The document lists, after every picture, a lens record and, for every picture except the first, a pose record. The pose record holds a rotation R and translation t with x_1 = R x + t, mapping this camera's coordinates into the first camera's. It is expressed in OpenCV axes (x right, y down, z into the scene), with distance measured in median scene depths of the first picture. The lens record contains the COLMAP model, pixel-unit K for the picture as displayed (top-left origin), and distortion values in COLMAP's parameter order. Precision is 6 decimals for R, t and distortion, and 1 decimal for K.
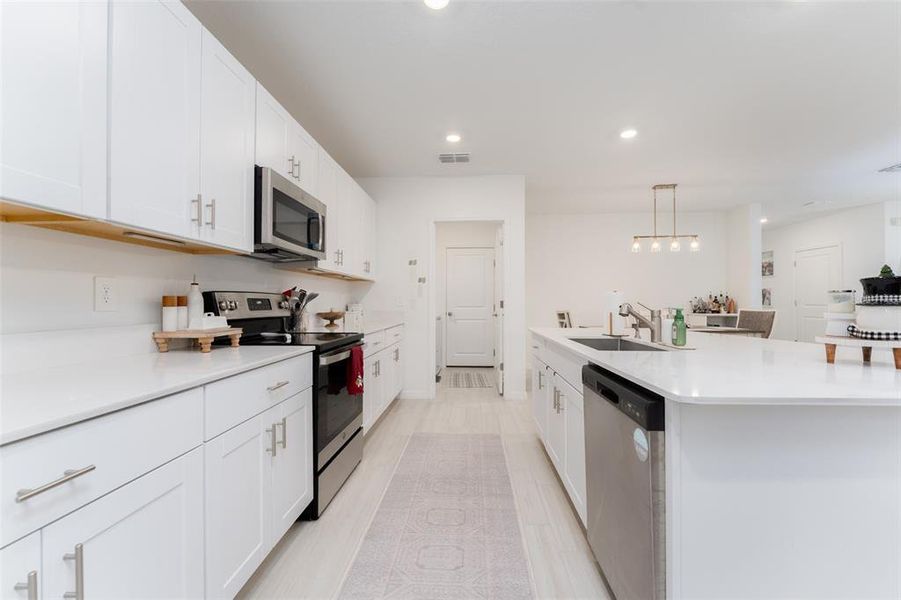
lens RADIAL K [[367.7, 0, 455.8], [0, 367.7, 299.5], [0, 0, 1]] dist [-0.001140, -0.000079]
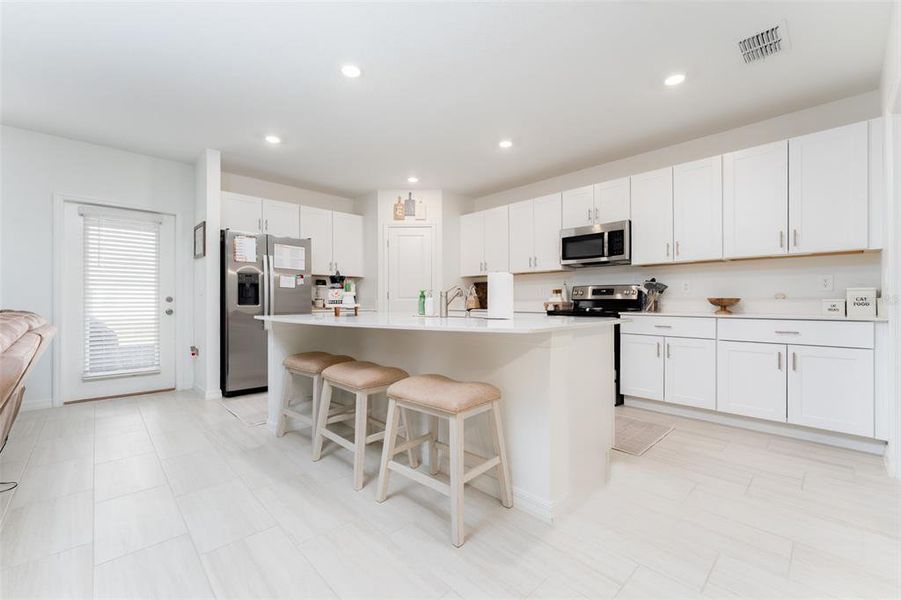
lens RADIAL K [[367.4, 0, 446.7], [0, 367.4, 302.9], [0, 0, 1]] dist [-0.001695, -0.000208]
pose [[-0.693977, 0.003085, -0.719991, 1.285875], [0.006228, 0.999979, -0.001718, 0.063146], [0.719971, -0.005677, -0.693981, 1.677855]]
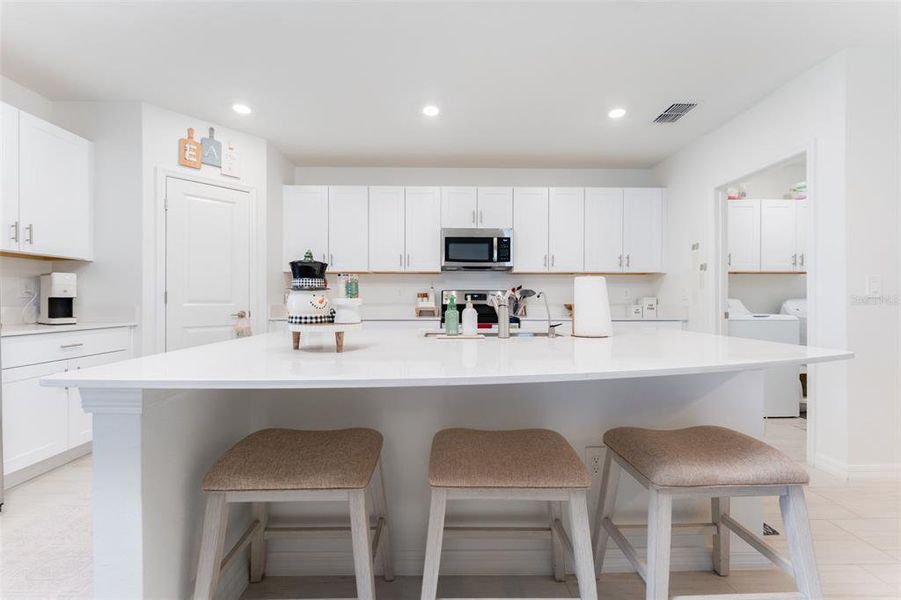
lens RADIAL K [[351.6, 0, 440.9], [0, 351.6, 300.2], [0, 0, 1]] dist [-0.011088, -0.000091]
pose [[0.056895, 0.000611, -0.998380, 1.159053], [0.006303, 0.999980, 0.000972, 0.025092], [0.998360, -0.006348, 0.056890, 0.723072]]
